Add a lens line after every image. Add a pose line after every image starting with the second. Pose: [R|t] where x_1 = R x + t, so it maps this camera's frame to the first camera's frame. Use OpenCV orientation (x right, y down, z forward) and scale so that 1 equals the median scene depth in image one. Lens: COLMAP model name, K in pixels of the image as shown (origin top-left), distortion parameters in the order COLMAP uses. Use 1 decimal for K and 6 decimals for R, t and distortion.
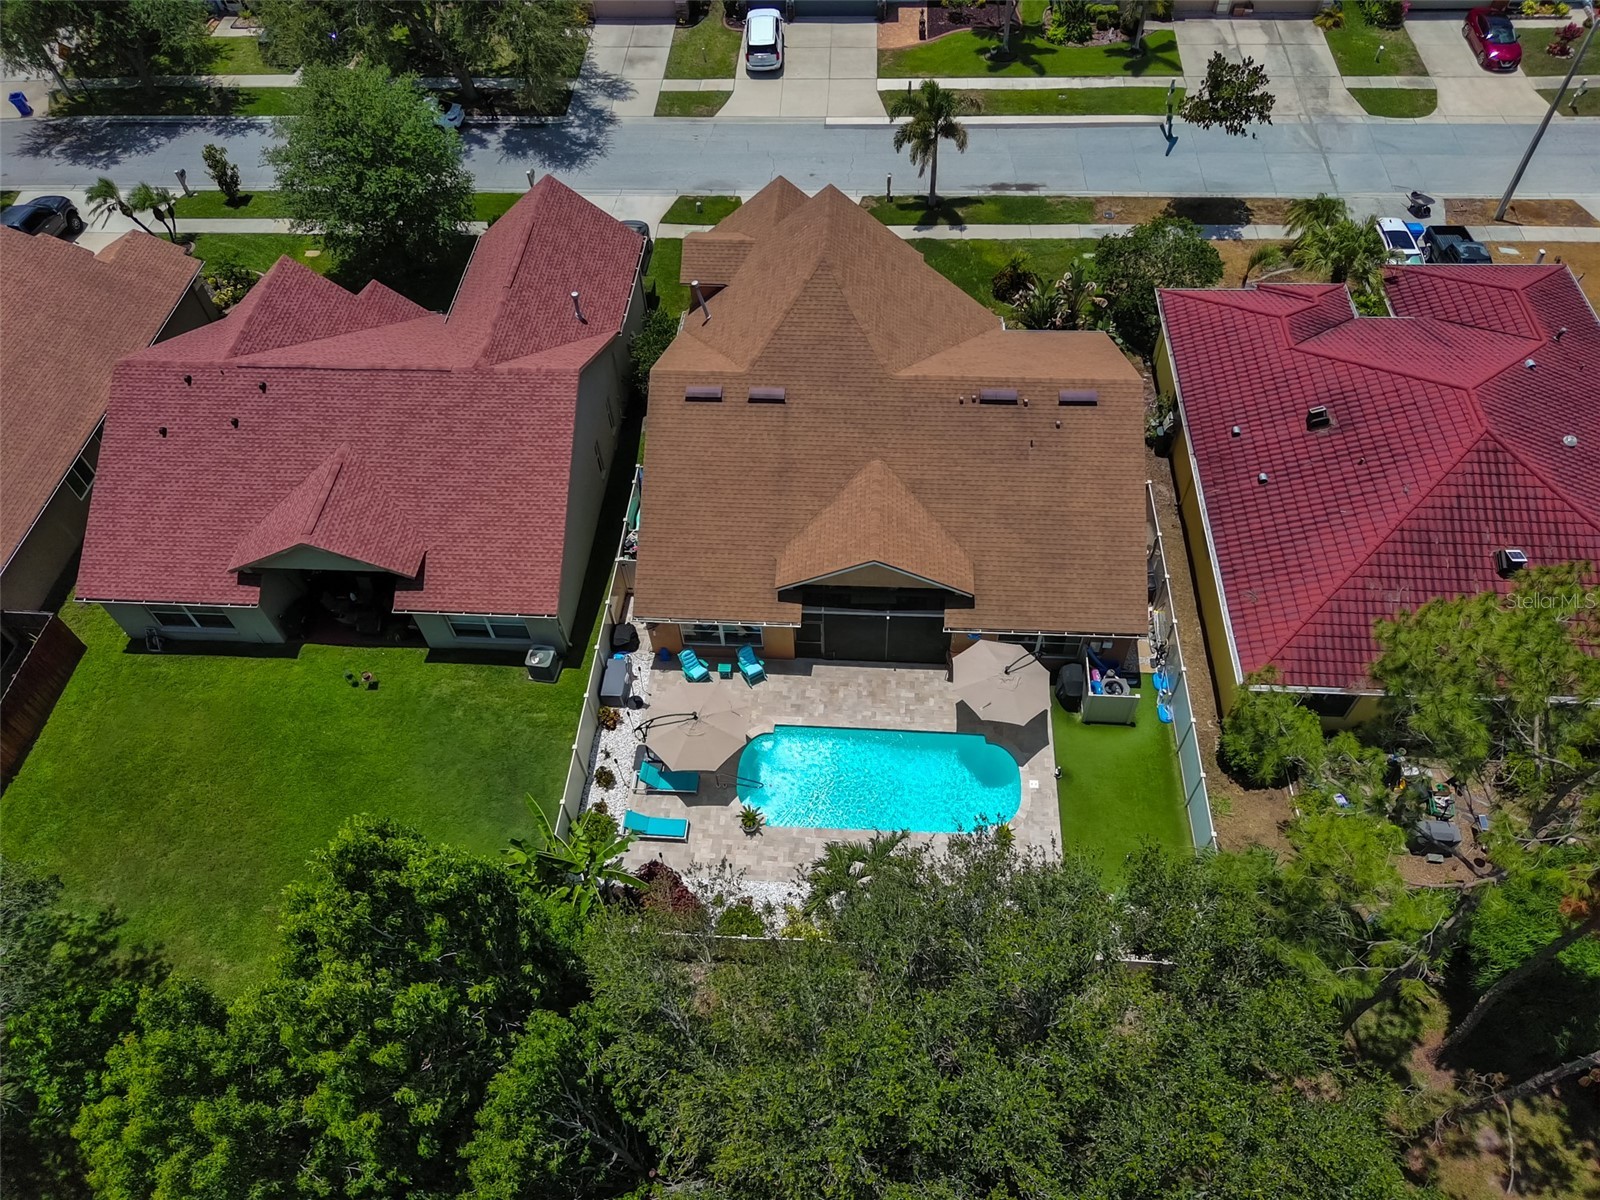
lens RADIAL K [[1080.3, 0, 800.0], [0, 1080.3, 600.0], [0, 0, 1]] dist [0.033905, -0.031673]
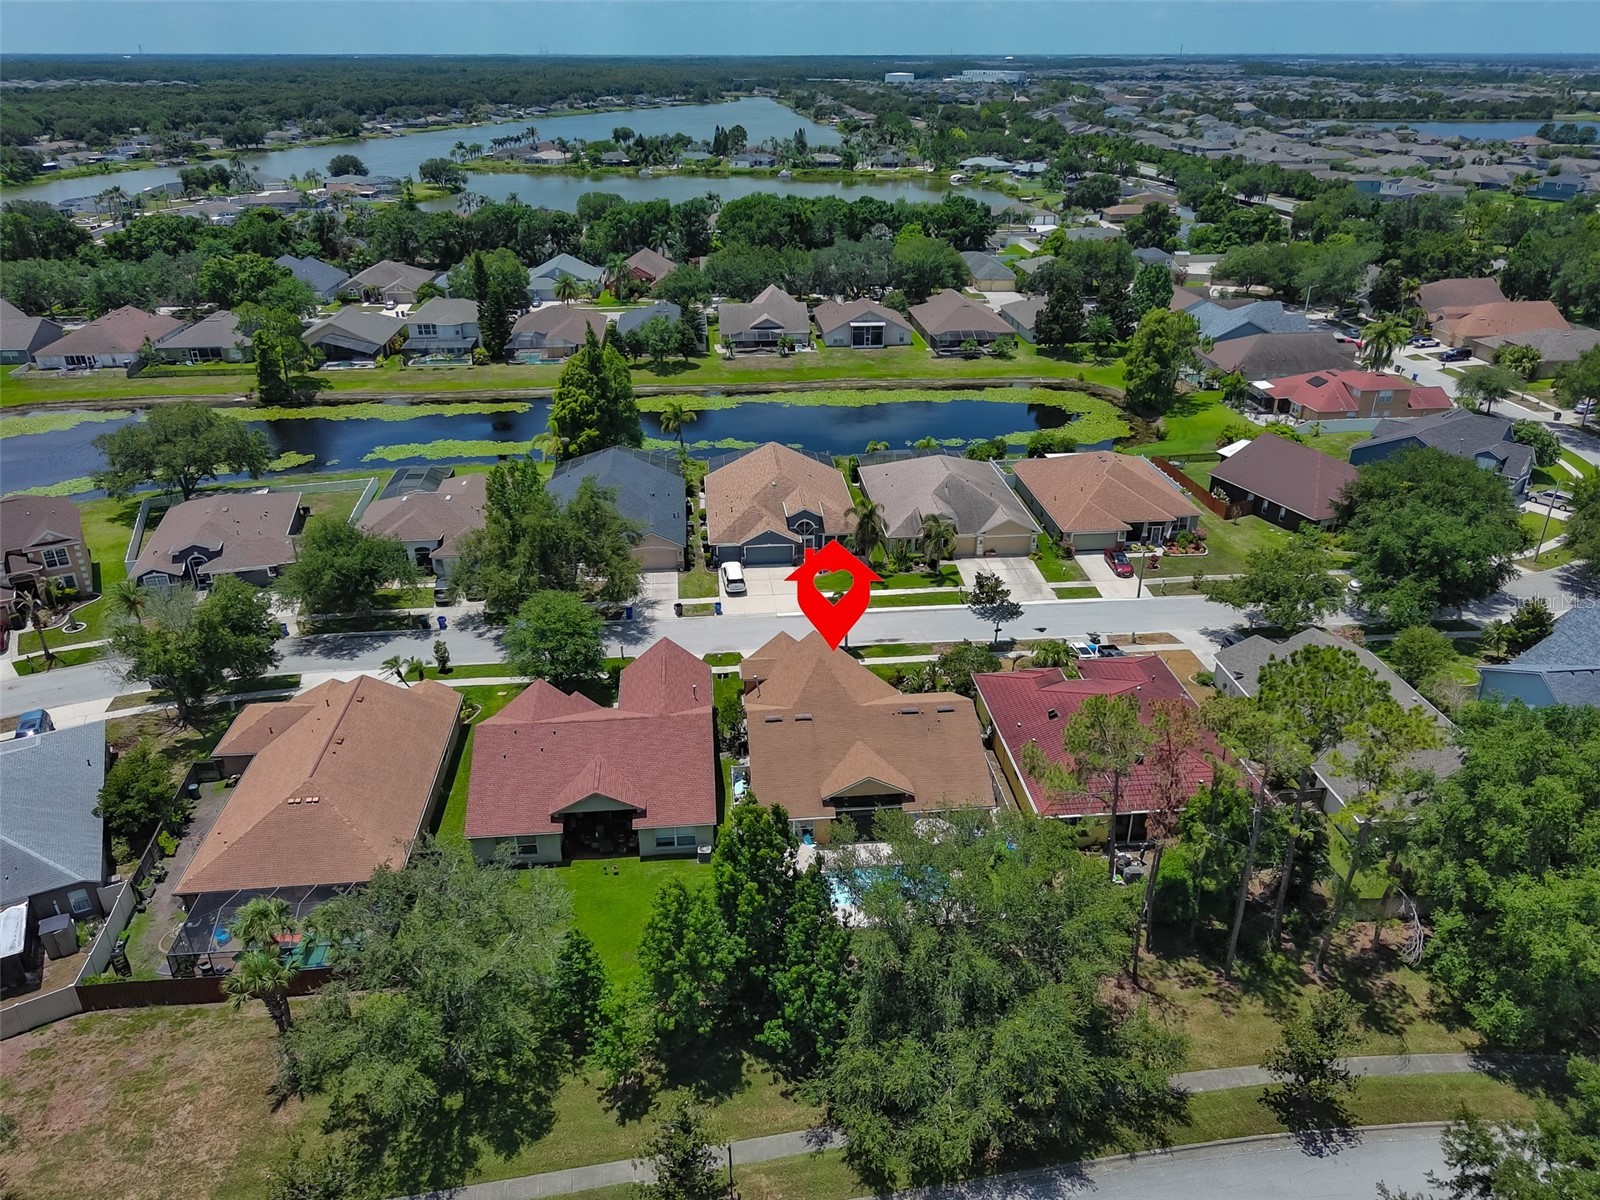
lens RADIAL K [[1108.3, 0, 800.0], [0, 1108.3, 600.0], [0, 0, 1]] dist [0.009513, 0.004729]
pose [[0.986080, -0.041049, 0.161123, -0.263323], [0.109042, 0.891208, -0.440294, 0.391682], [-0.125520, 0.451734, 0.883278, -0.711911]]
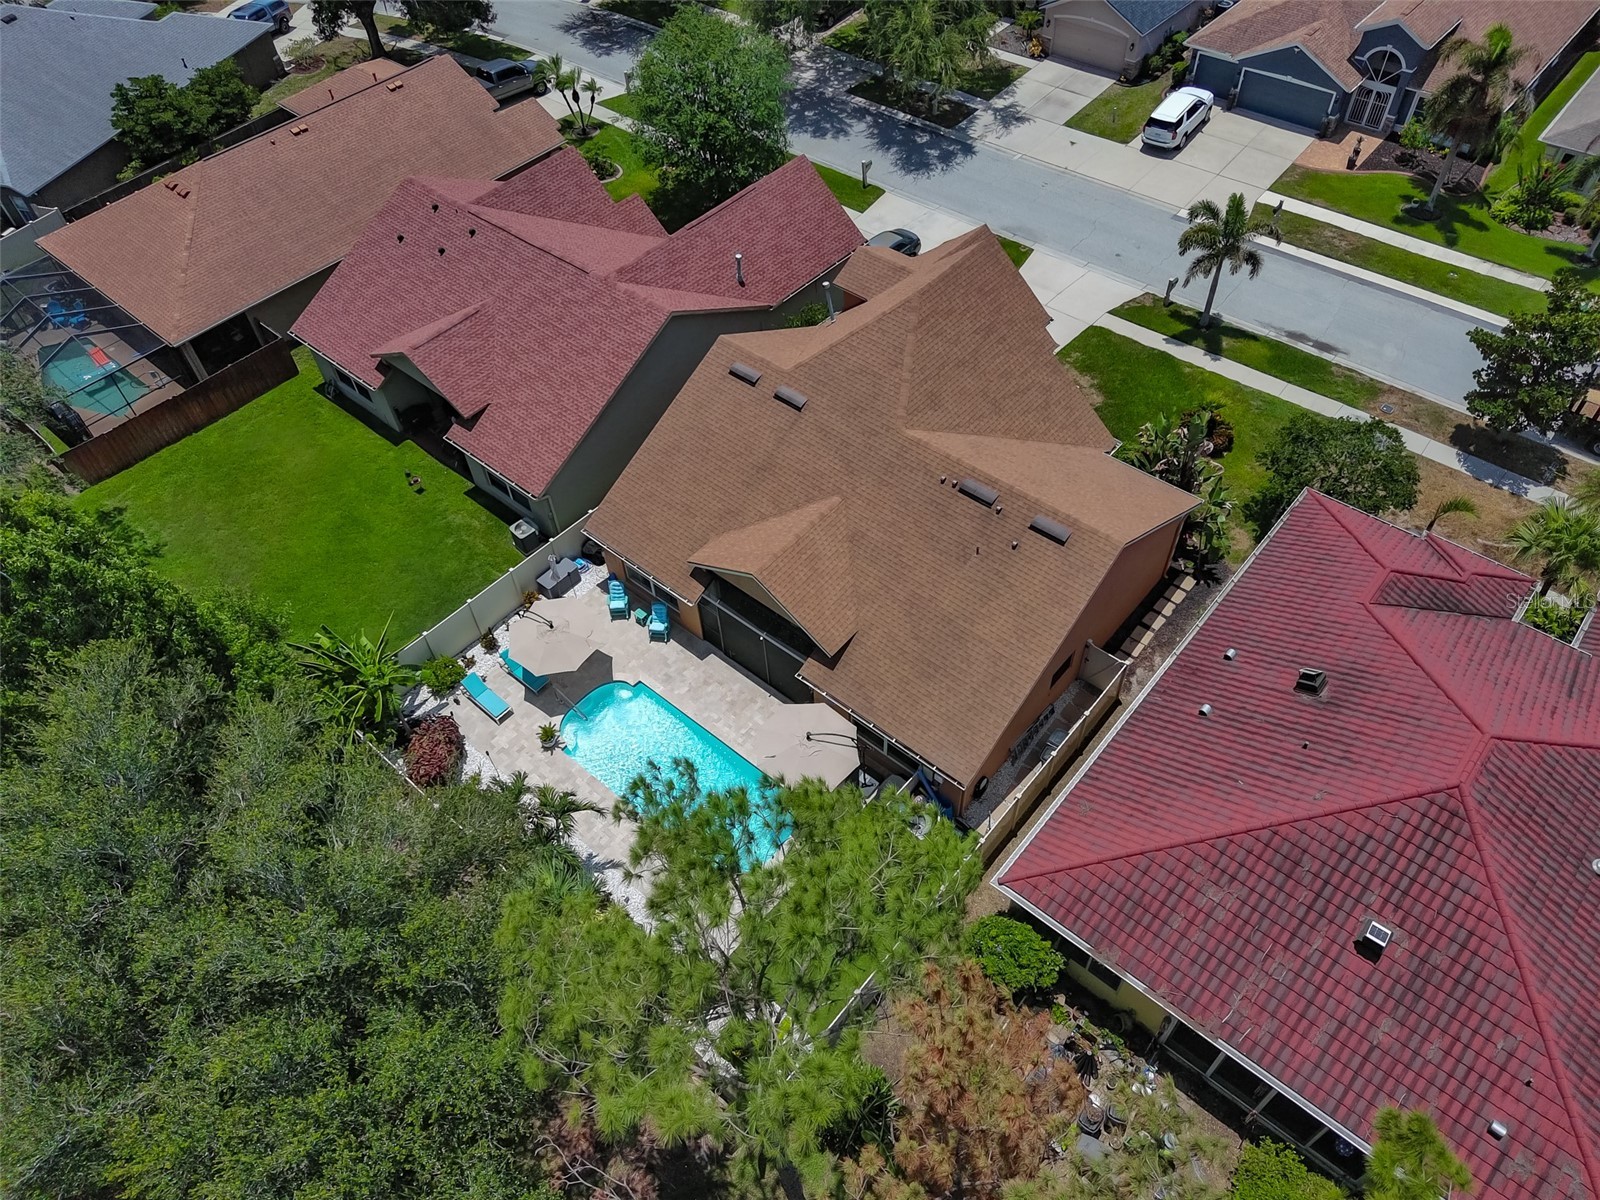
lens RADIAL K [[1080.3, 0, 800.0], [0, 1080.3, 600.0], [0, 0, 1]] dist [0.033905, -0.031673]
pose [[0.799067, 0.459661, -0.387561, 0.323456], [-0.469589, 0.879682, 0.075143, -0.071777], [0.375470, 0.121950, 0.918776, 0.061166]]
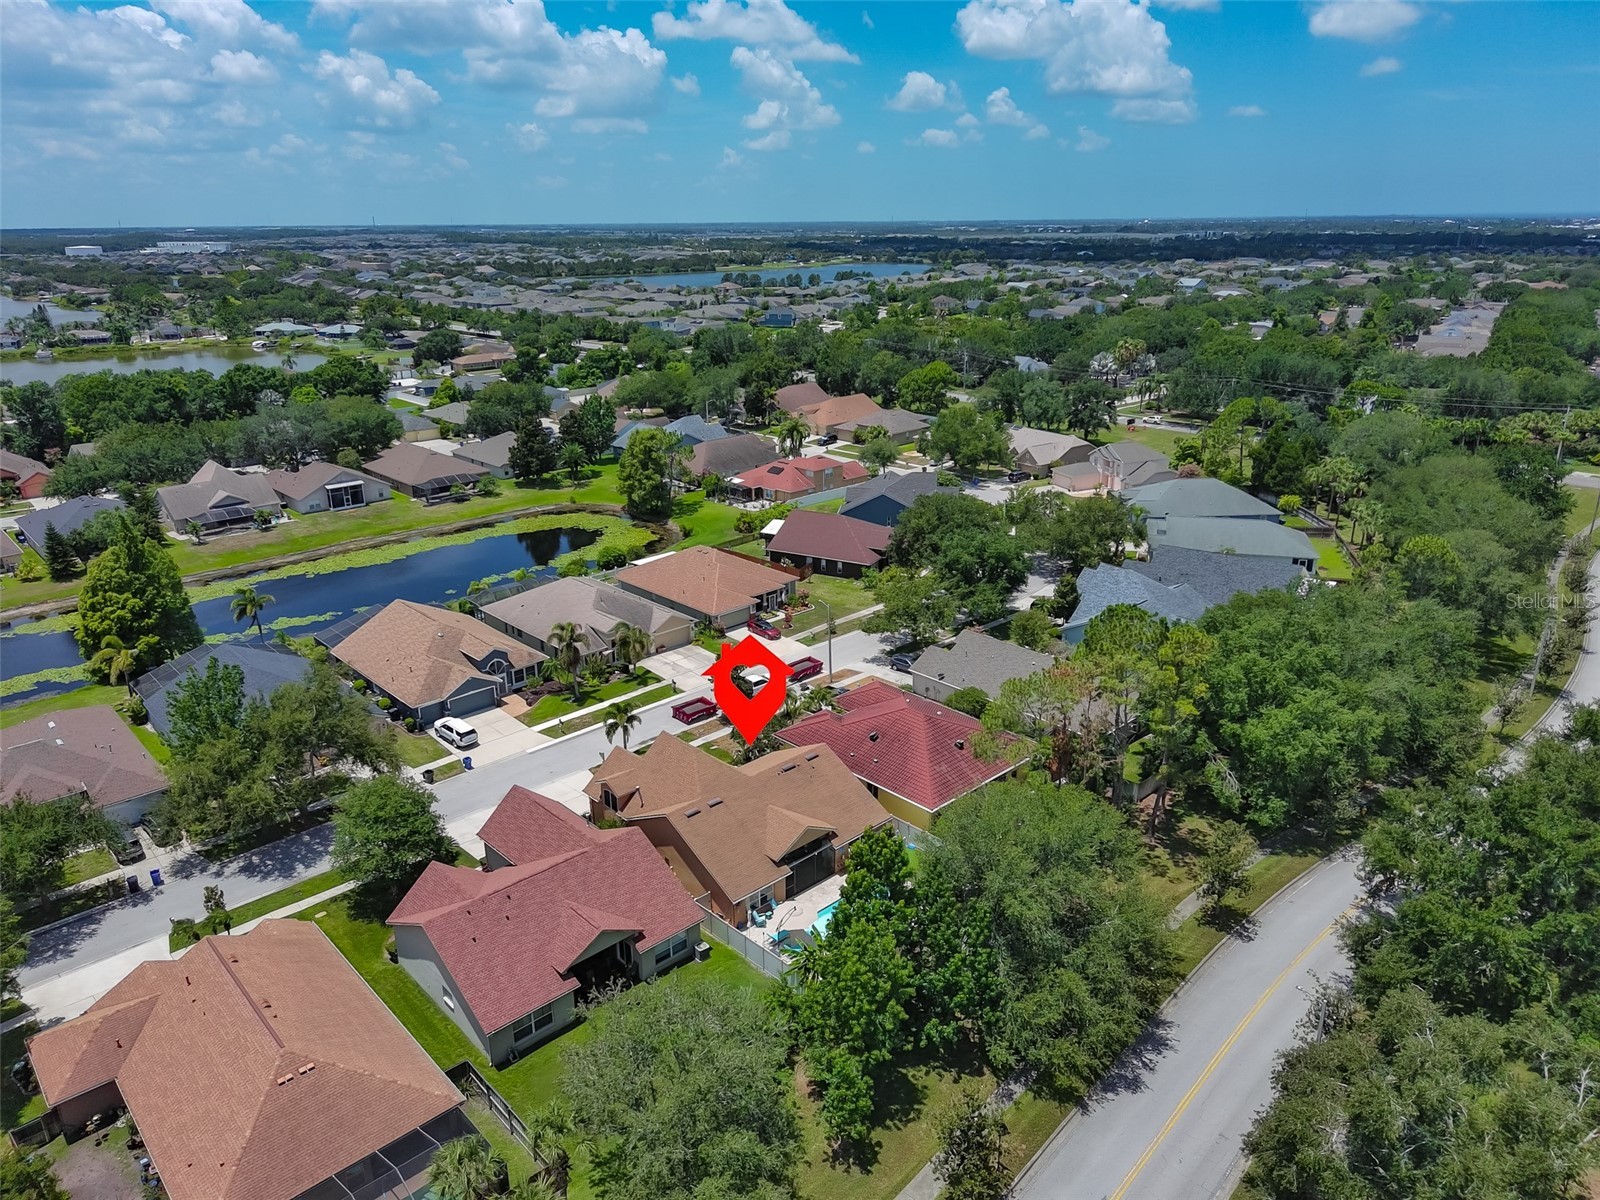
lens RADIAL K [[1080.3, 0, 800.0], [0, 1080.3, 600.0], [0, 0, 1]] dist [0.033905, -0.031673]
pose [[0.682674, -0.216529, 0.697905, -0.974620], [0.573667, 0.750403, -0.328331, 0.237230], [-0.452617, 0.624508, 0.636496, -0.546858]]
